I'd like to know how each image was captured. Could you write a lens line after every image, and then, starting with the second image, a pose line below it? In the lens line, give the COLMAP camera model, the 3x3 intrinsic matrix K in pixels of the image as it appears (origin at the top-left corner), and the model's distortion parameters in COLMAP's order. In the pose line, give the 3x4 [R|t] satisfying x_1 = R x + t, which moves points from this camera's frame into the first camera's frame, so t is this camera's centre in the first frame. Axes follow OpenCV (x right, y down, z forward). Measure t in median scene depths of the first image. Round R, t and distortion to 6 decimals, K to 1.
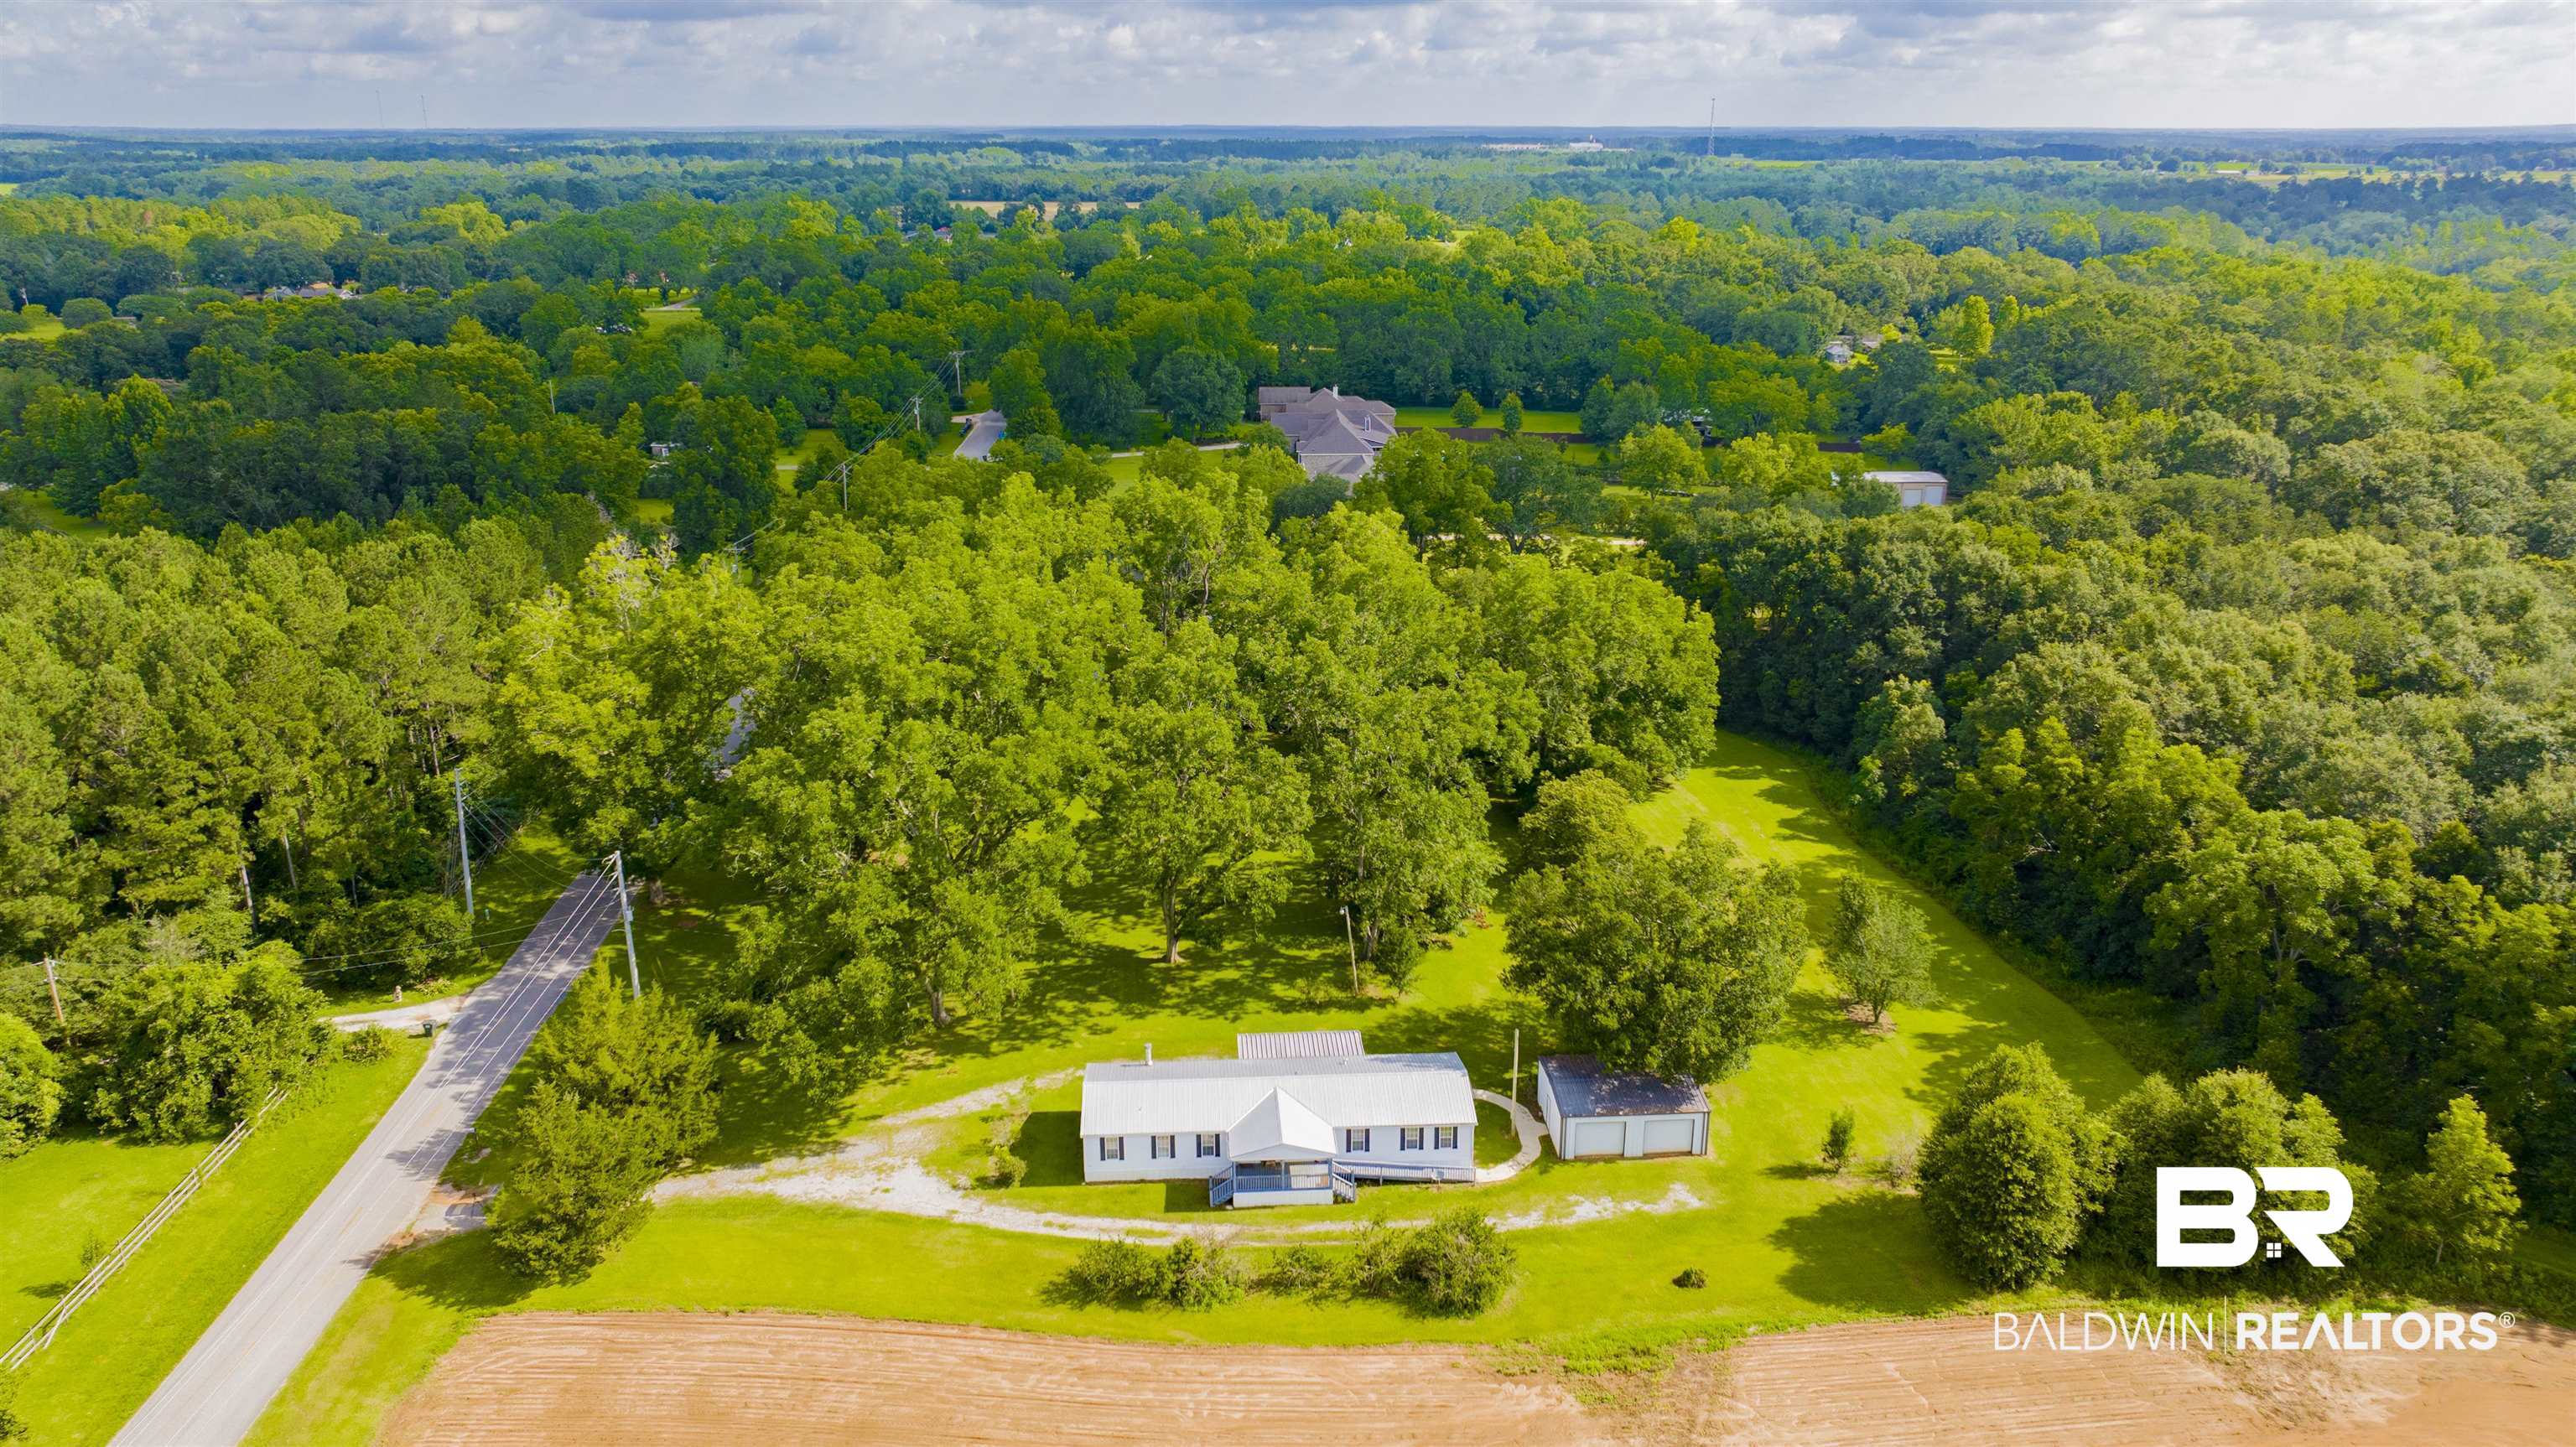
lens RADIAL K [[1805.5, 0, 1292.7], [0, 1805.5, 725.1], [0, 0, 1]] dist [-0.039165, 0.038604]
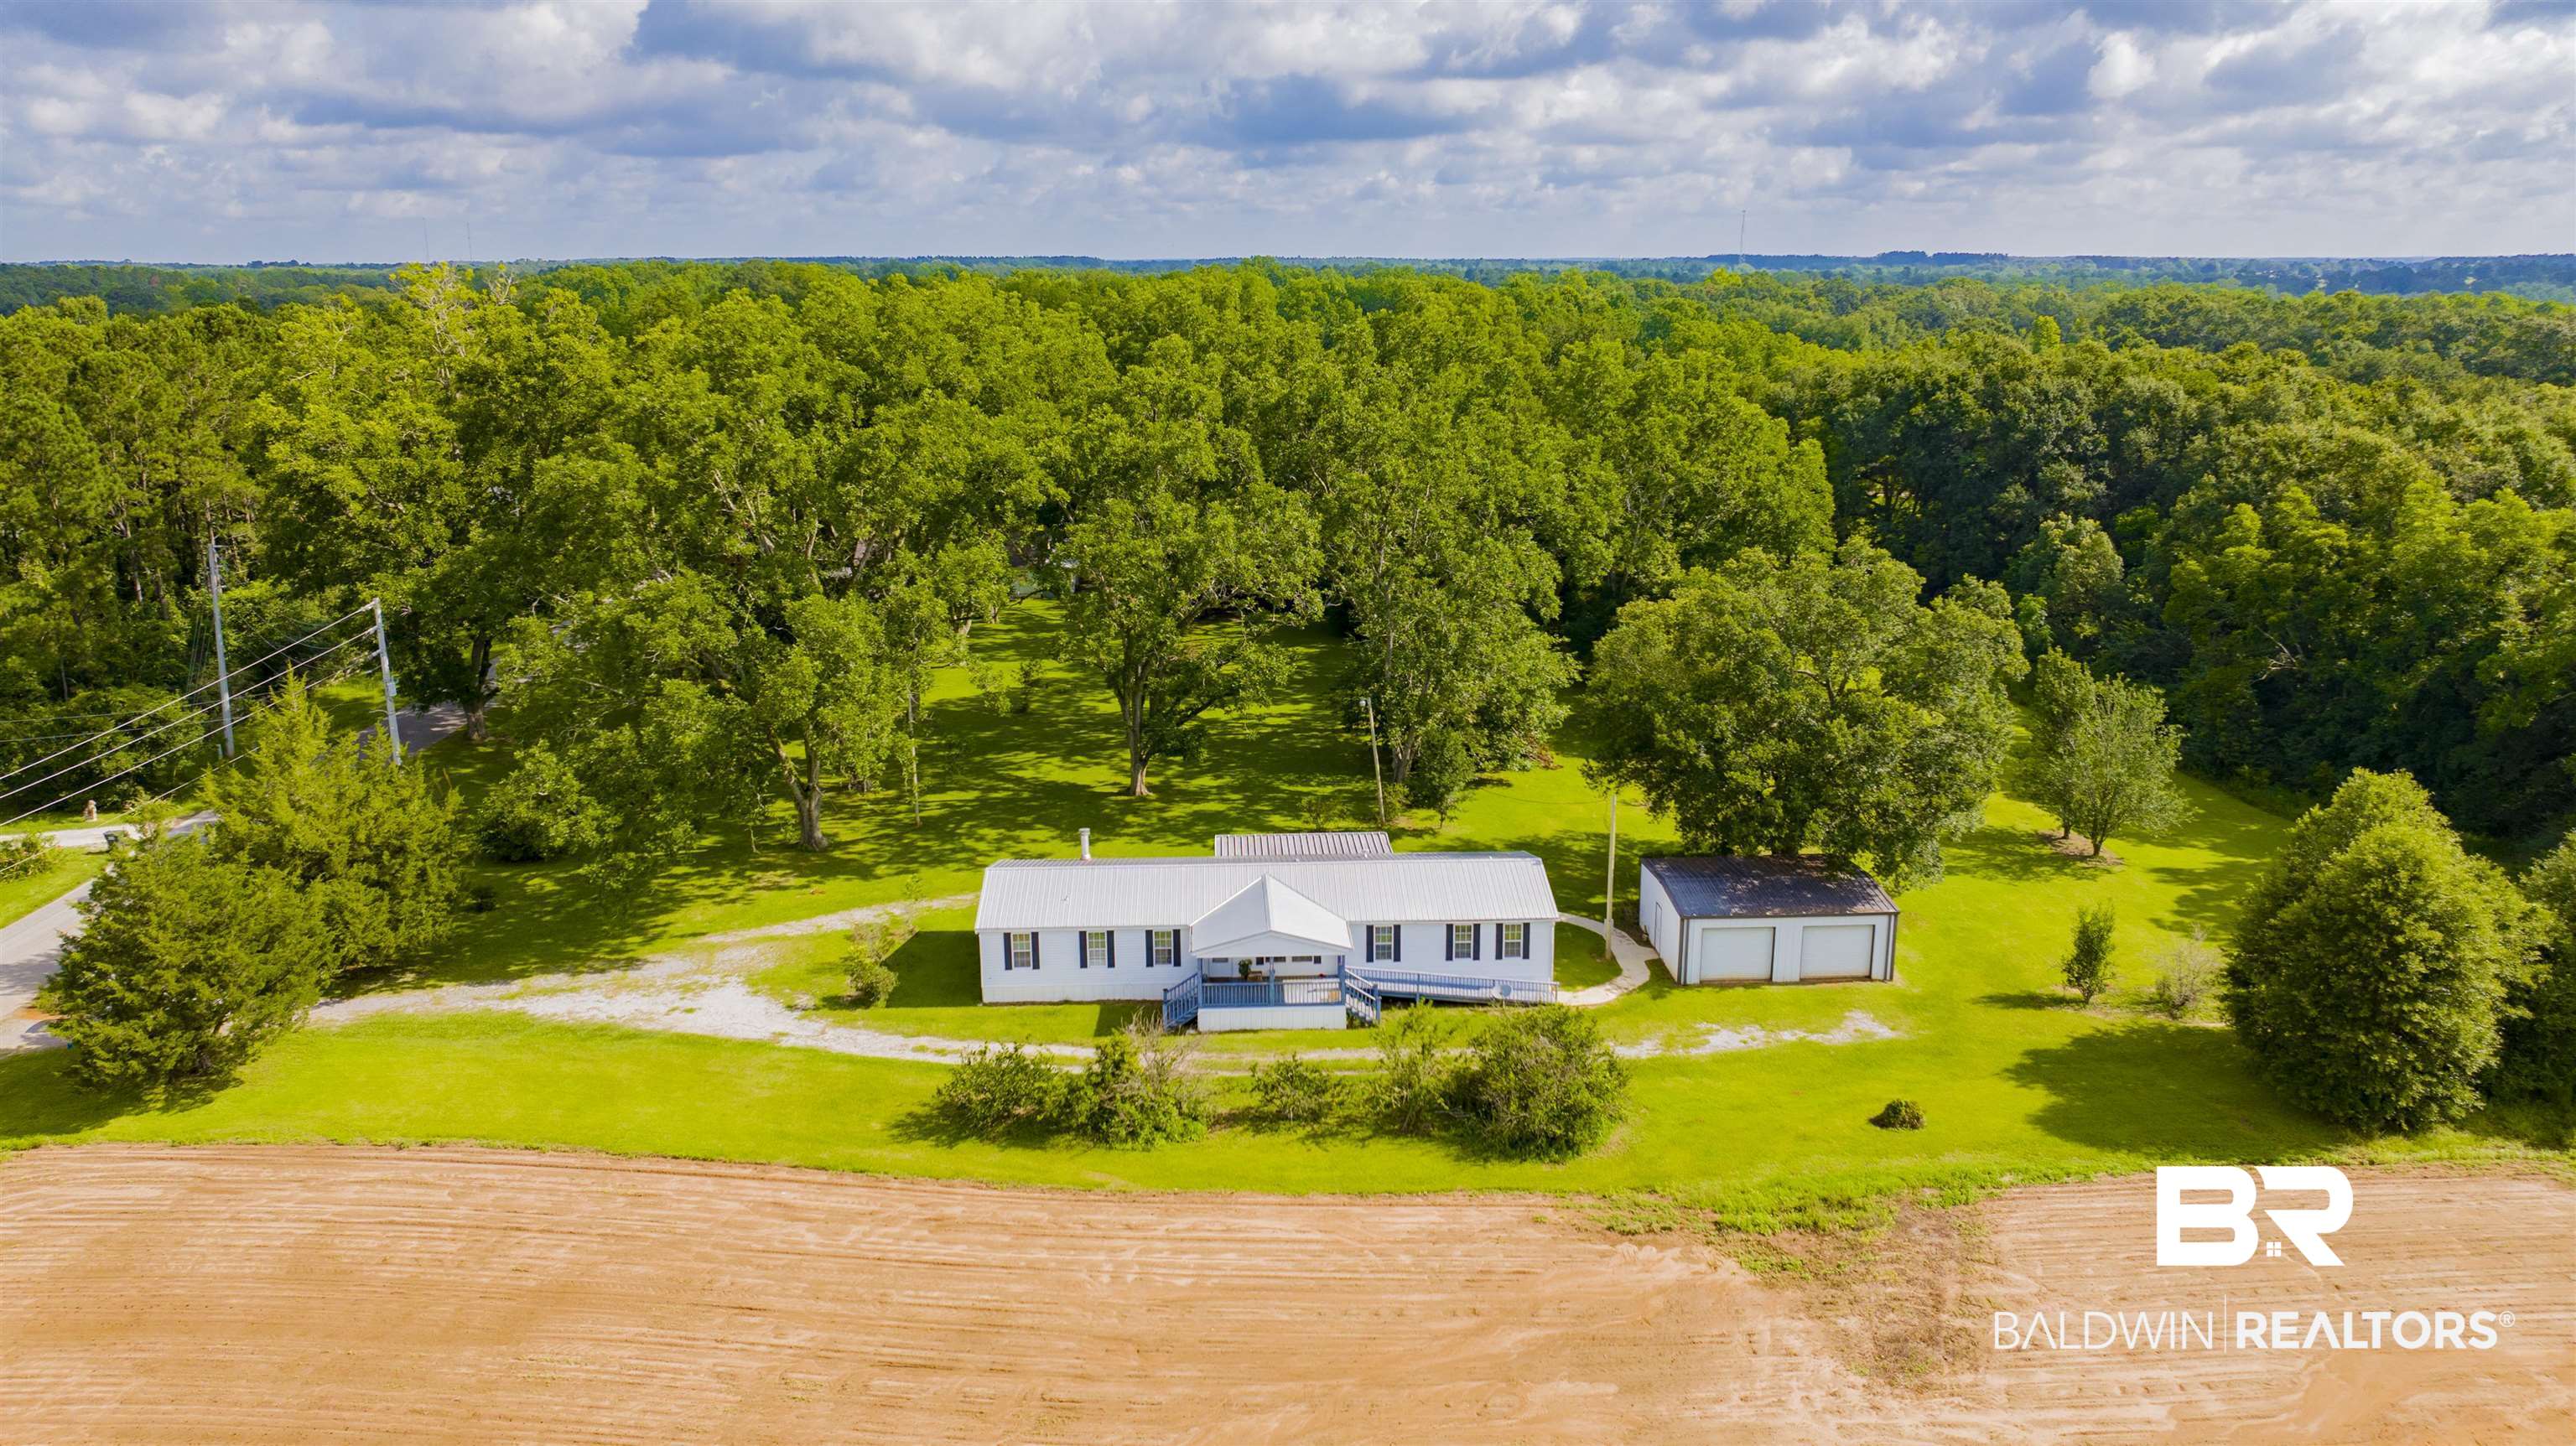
lens RADIAL K [[1805.4, 0, 1300.6], [0, 1805.4, 723.5], [0, 0, 1]] dist [-0.039165, 0.038604]
pose [[0.999919, 0.003612, -0.012188, 0.012955], [-0.004596, 0.996642, -0.081753, 0.204452], [0.011852, 0.081802, 0.996578, 0.316096]]
